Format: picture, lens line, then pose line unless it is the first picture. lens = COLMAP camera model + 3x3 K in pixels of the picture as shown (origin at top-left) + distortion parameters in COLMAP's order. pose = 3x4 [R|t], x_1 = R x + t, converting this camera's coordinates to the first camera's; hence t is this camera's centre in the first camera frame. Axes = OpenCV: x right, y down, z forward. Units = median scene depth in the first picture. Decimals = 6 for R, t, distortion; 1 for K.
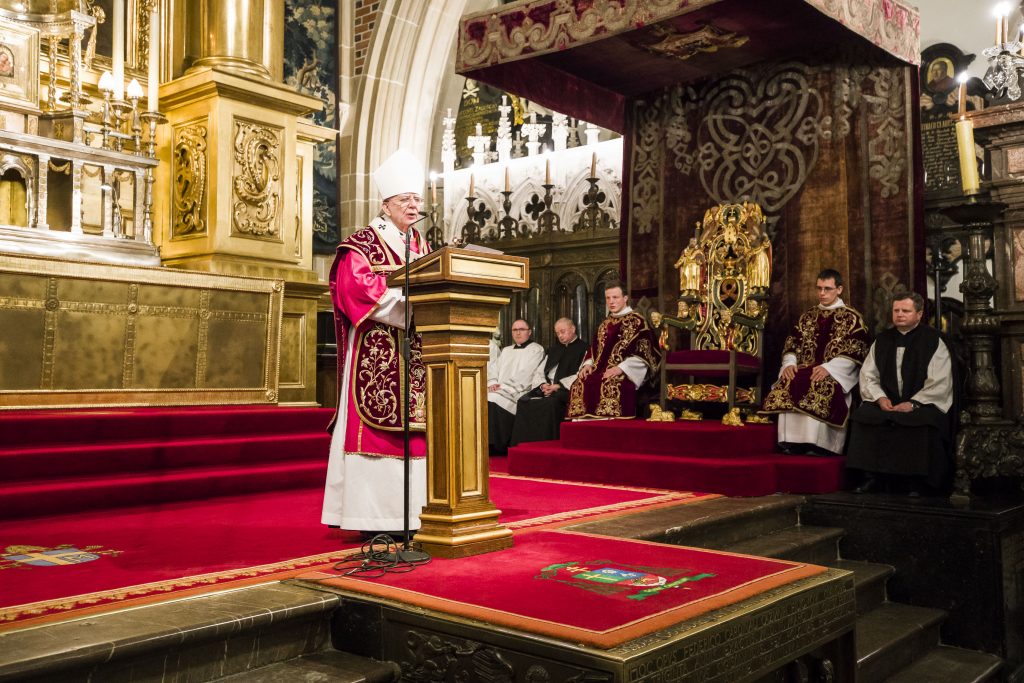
lens RADIAL K [[970.3, 0, 491.8], [0, 970.3, 317.6], [0, 0, 1]] dist [0.077899, 0.001032]
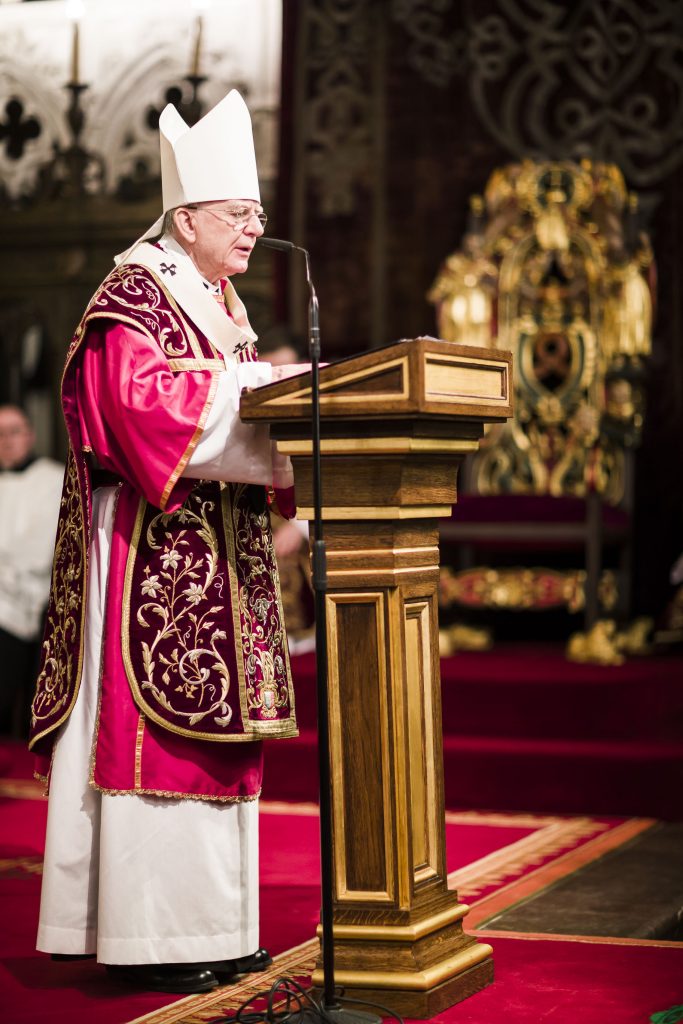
lens RADIAL K [[2383.6, 0, 341.5], [0, 2383.6, 512.0], [0, 0, 1]] dist [-0.099679, -0.470178]
pose [[0.955051, -0.009034, 0.296304, -0.177840], [-0.011155, 0.997733, 0.066372, -0.028544], [-0.296232, -0.066694, 0.952785, -0.017789]]
